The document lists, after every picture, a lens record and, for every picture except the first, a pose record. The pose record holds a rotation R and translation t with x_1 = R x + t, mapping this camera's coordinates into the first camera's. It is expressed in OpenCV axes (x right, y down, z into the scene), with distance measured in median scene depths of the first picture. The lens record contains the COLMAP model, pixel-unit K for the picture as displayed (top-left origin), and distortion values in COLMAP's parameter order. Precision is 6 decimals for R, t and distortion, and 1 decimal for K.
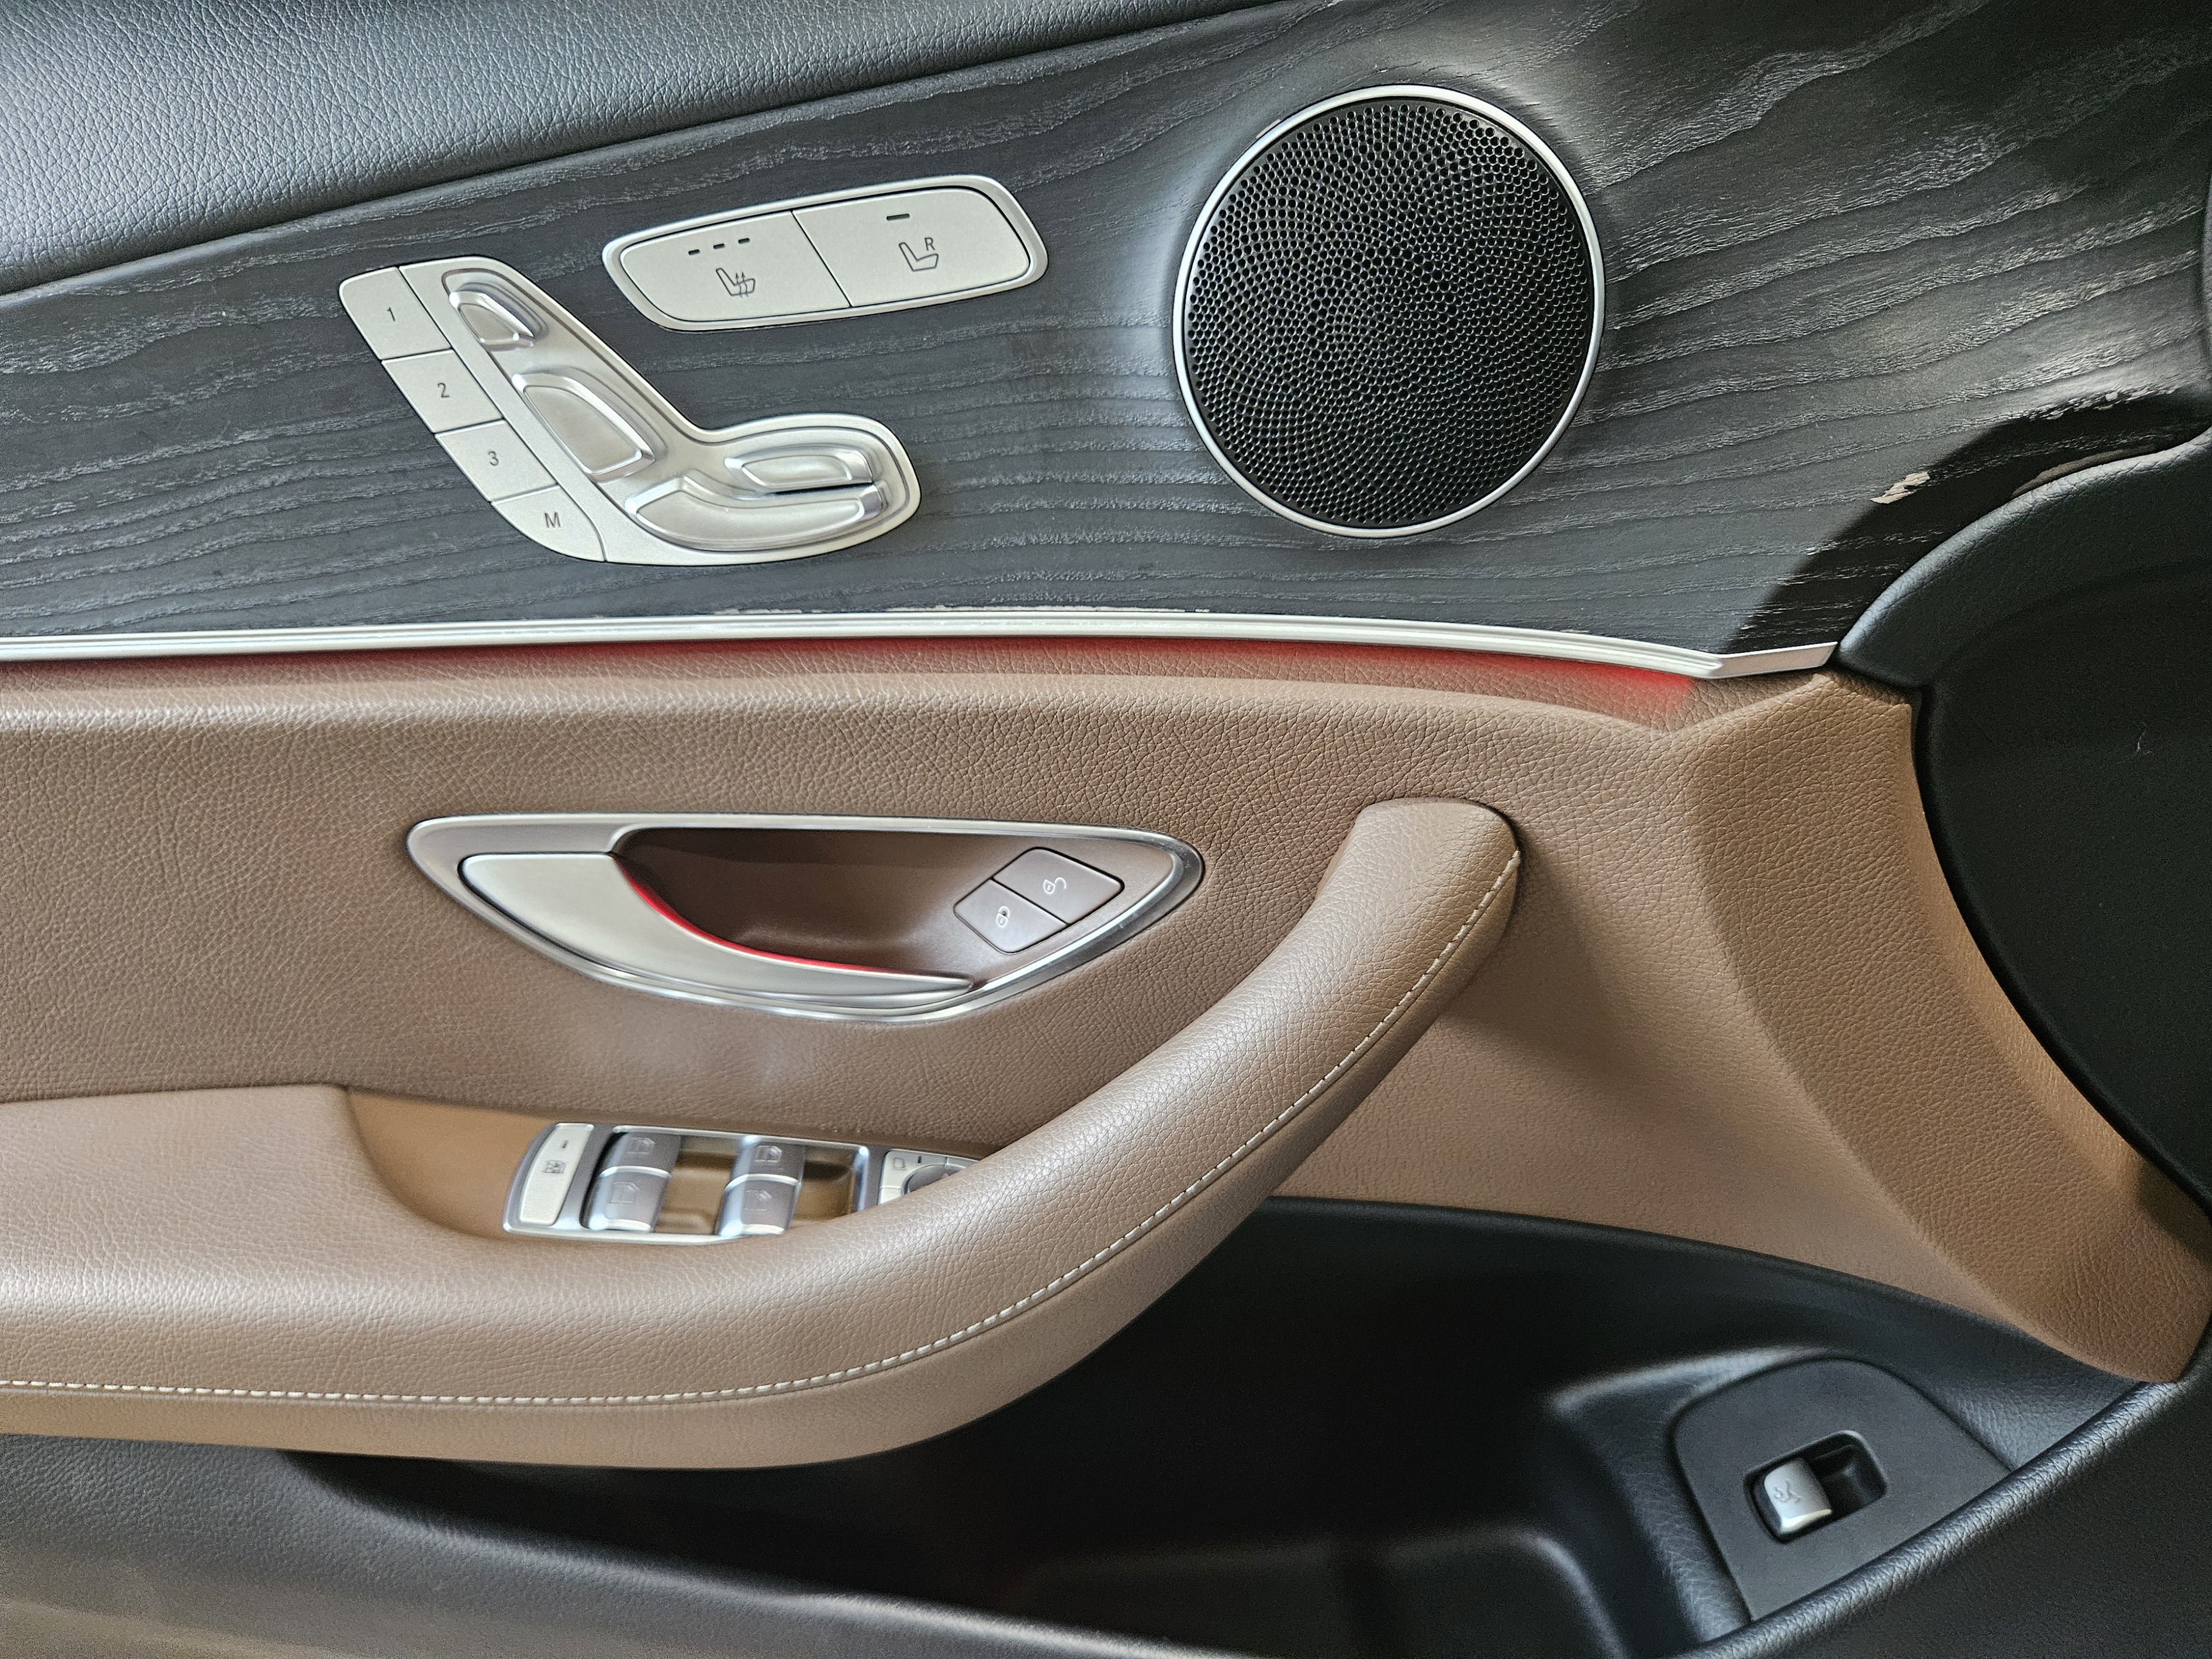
lens RADIAL K [[1494.1, 0, 1110.2], [0, 1494.1, 834.1], [0, 0, 1]] dist [0.054618, -0.043795]
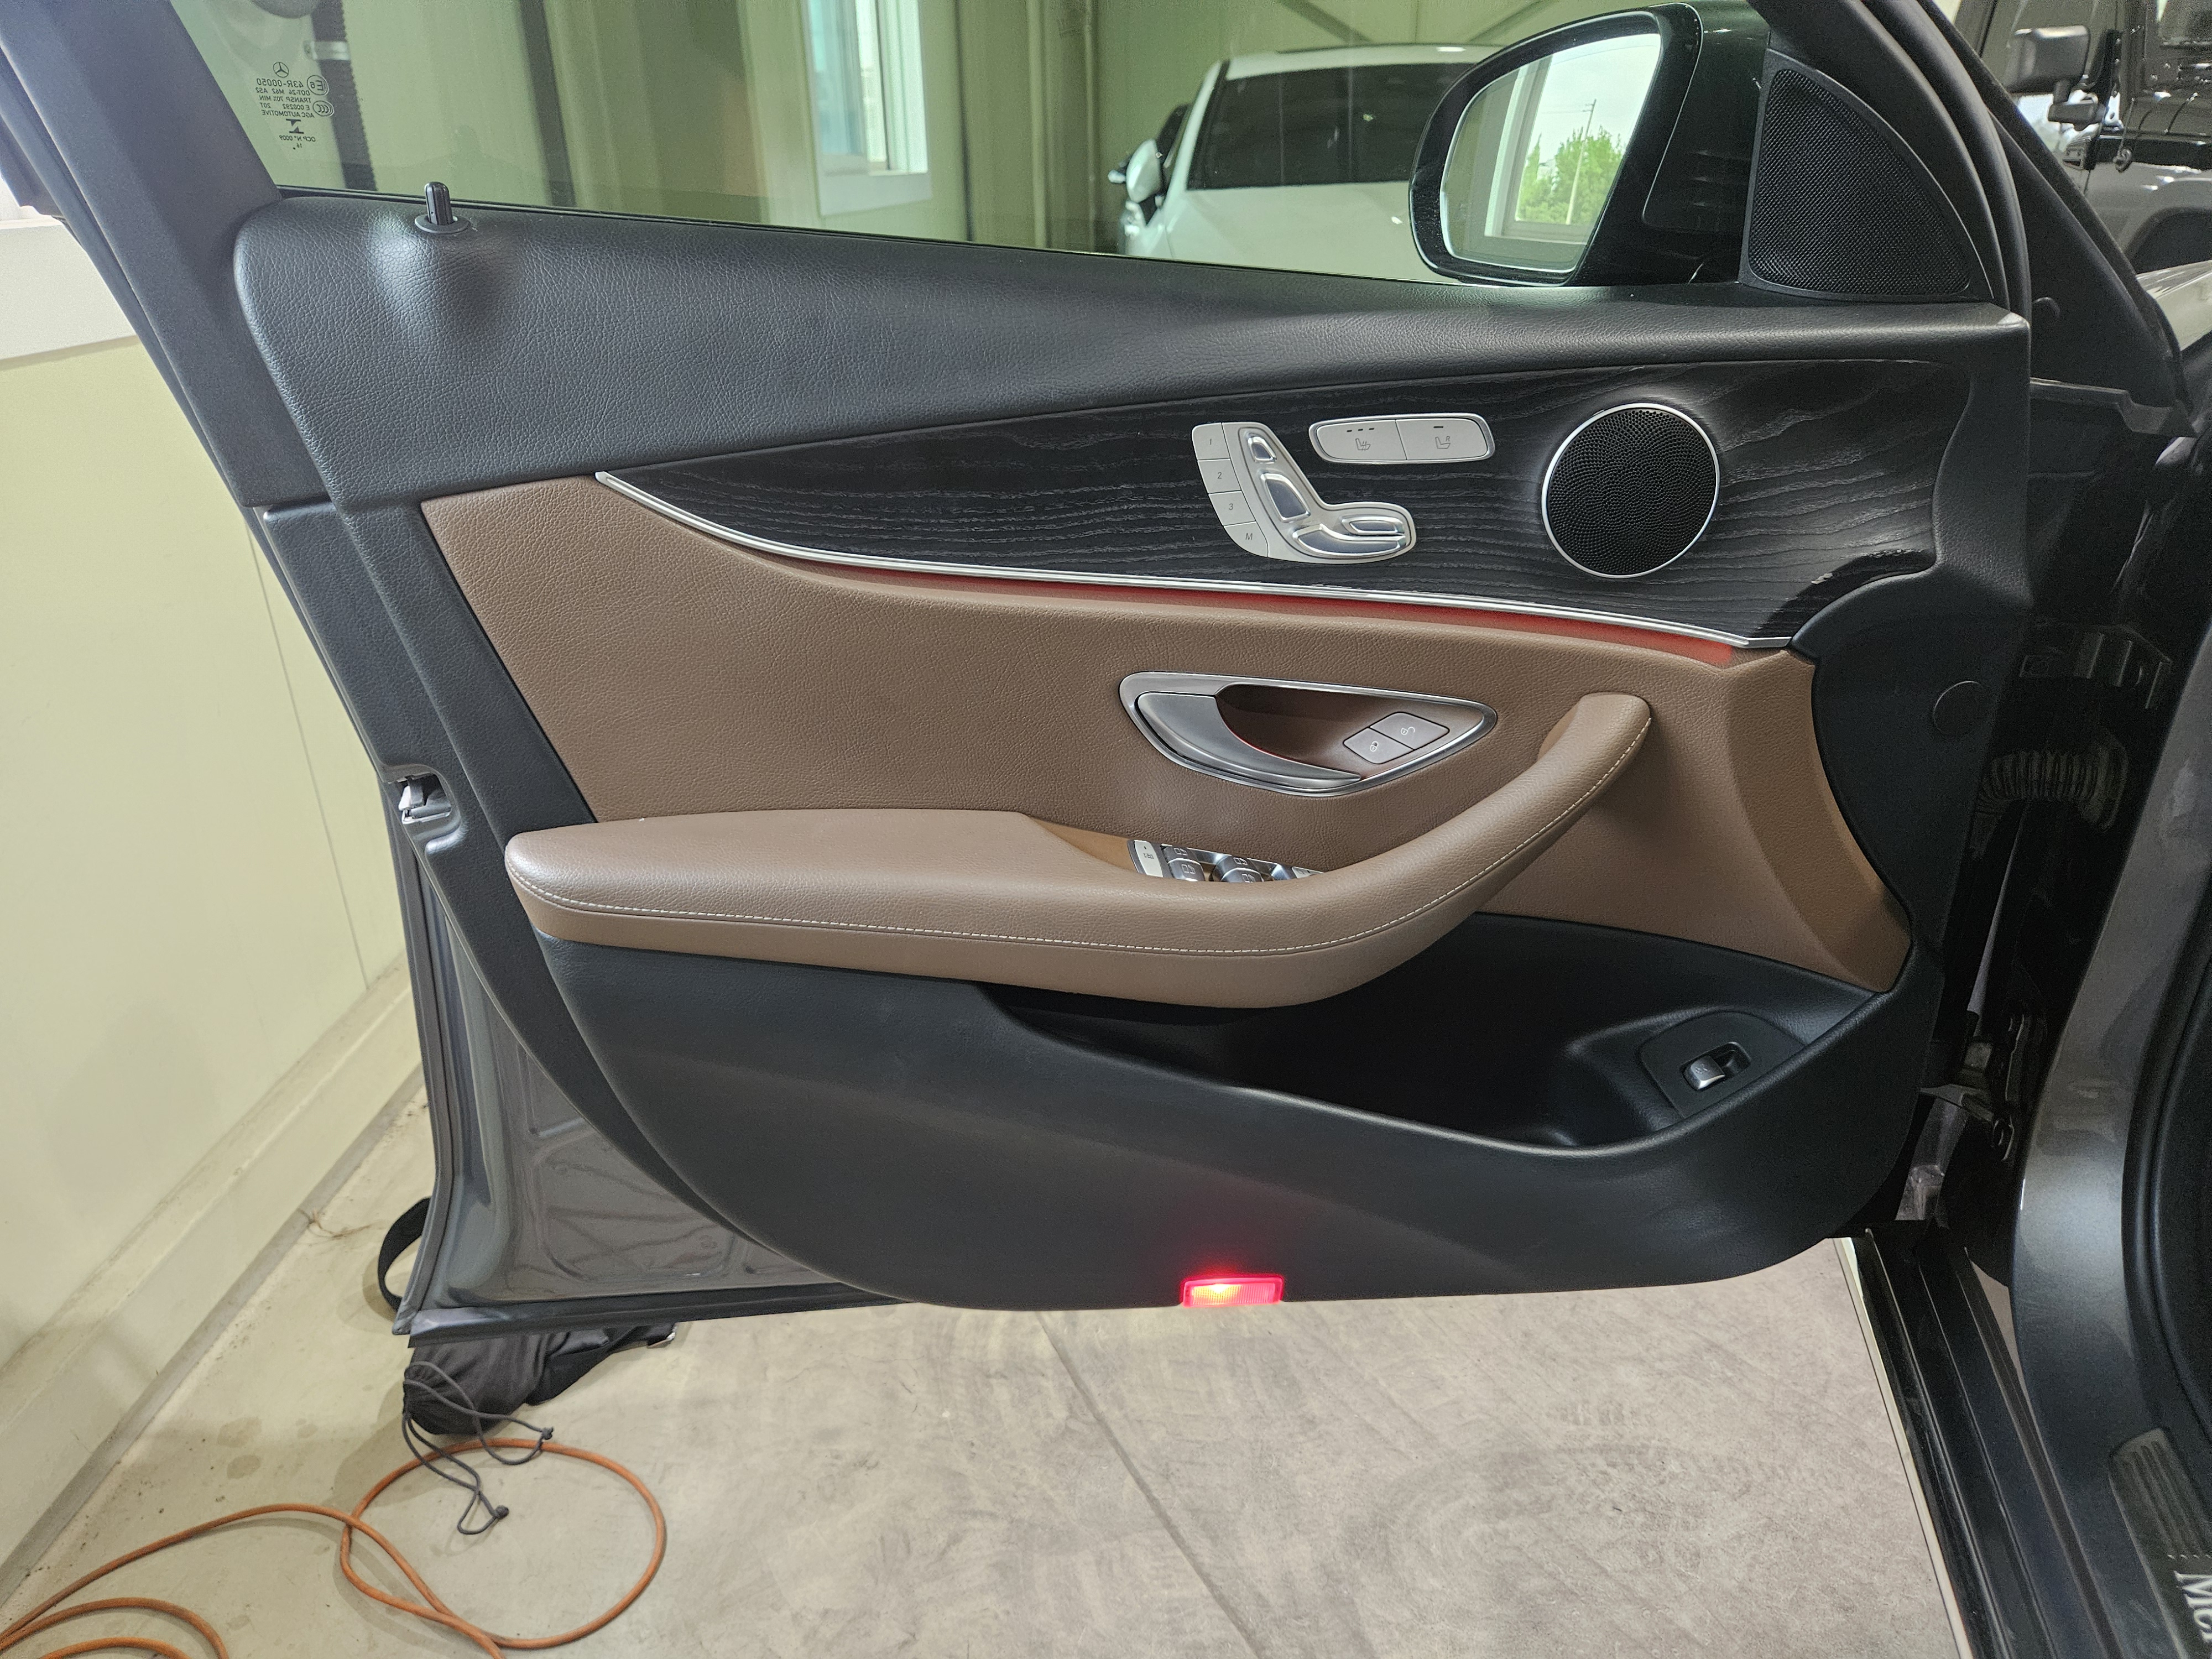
lens RADIAL K [[1494.1, 0, 1101.7], [0, 1494.1, 825.9], [0, 0, 1]] dist [0.054618, -0.043795]
pose [[0.984923, 0.069608, 0.158369, -0.981614], [-0.066122, 0.997441, -0.027183, 0.316282], [-0.159856, 0.016301, 0.987006, -1.234611]]
